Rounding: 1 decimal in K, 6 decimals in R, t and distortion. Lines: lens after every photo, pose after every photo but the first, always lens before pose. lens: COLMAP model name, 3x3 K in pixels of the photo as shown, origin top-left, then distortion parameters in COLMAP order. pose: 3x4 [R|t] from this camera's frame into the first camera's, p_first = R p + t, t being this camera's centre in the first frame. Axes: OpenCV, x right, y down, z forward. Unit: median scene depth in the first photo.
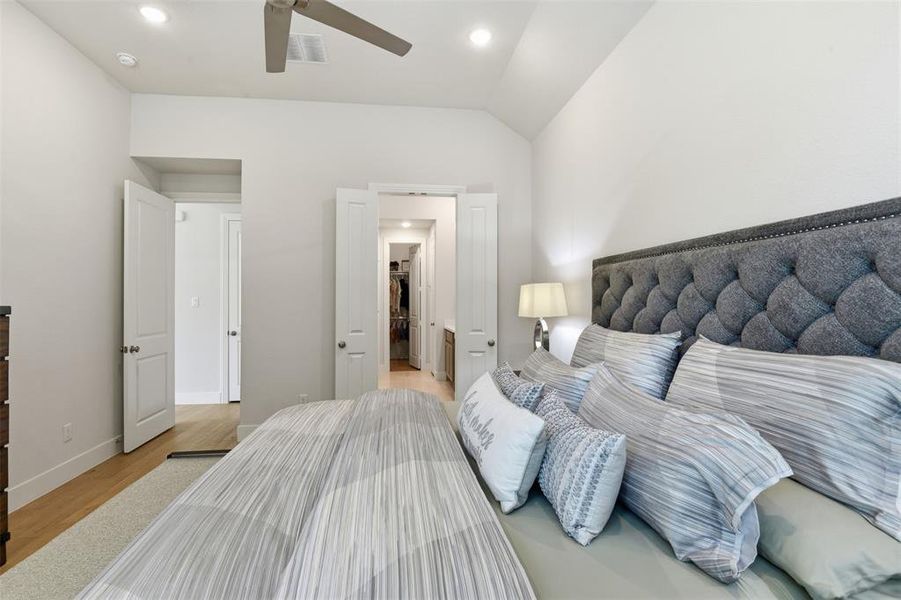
lens RADIAL K [[424.2, 0, 450.5], [0, 424.2, 300.0], [0, 0, 1]] dist [-0.002856, -0.000357]
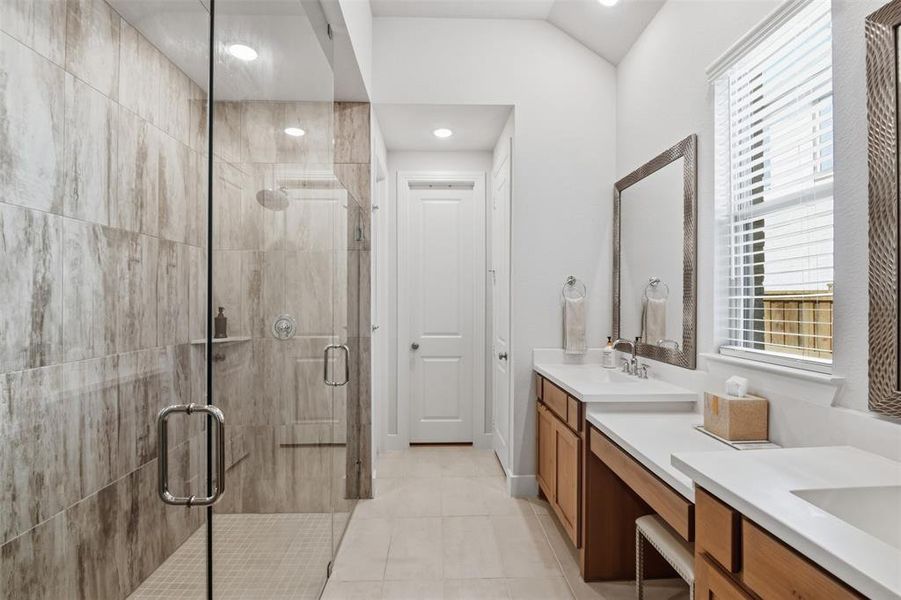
lens RADIAL K [[424.2, 0, 450.5], [0, 424.2, 300.0], [0, 0, 1]] dist [-0.002856, -0.000357]
pose [[0.994880, 0.005272, -0.100921, -0.051925], [-0.005709, 0.999976, -0.004044, 0.001067], [0.100897, 0.004599, 0.994886, 0.563519]]
